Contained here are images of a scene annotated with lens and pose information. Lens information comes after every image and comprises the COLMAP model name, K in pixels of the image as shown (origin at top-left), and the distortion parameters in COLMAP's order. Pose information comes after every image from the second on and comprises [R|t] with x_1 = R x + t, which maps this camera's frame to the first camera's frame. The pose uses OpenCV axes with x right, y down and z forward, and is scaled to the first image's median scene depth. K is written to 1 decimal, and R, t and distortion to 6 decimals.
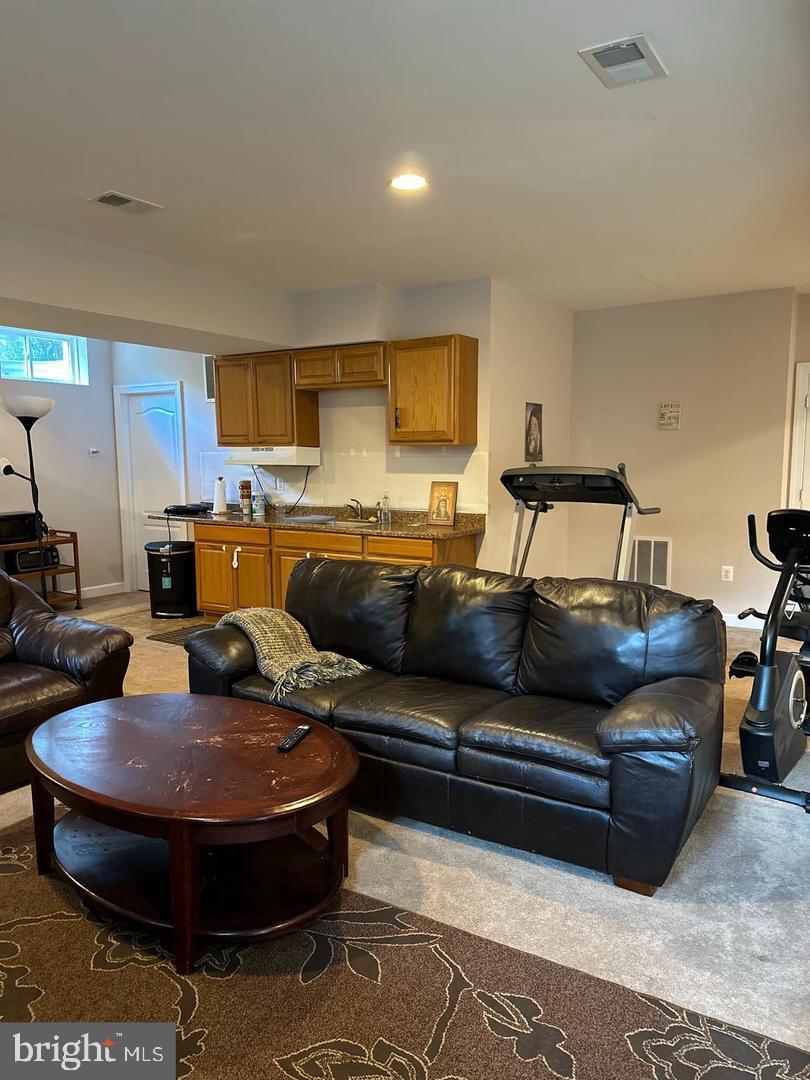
lens RADIAL K [[757.8, 0, 405.5], [0, 757.8, 542.1], [0, 0, 1]] dist [-0.001166, -0.000028]
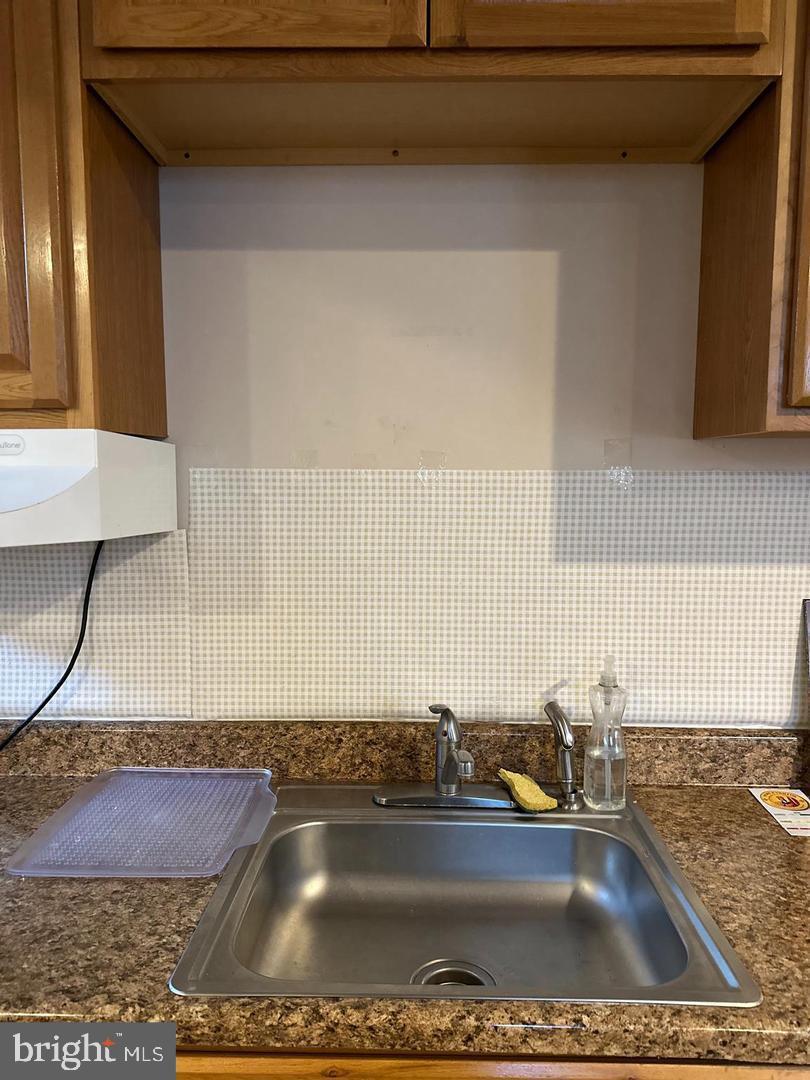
lens RADIAL K [[753.4, 0, 407.3], [0, 753.4, 543.0], [0, 0, 1]] dist [-0.002238, 0.000758]
pose [[0.844861, -0.043308, 0.533230, -0.175553], [0.056580, 0.998361, -0.008560, -0.095787], [-0.531985, 0.037402, 0.845927, 0.824015]]
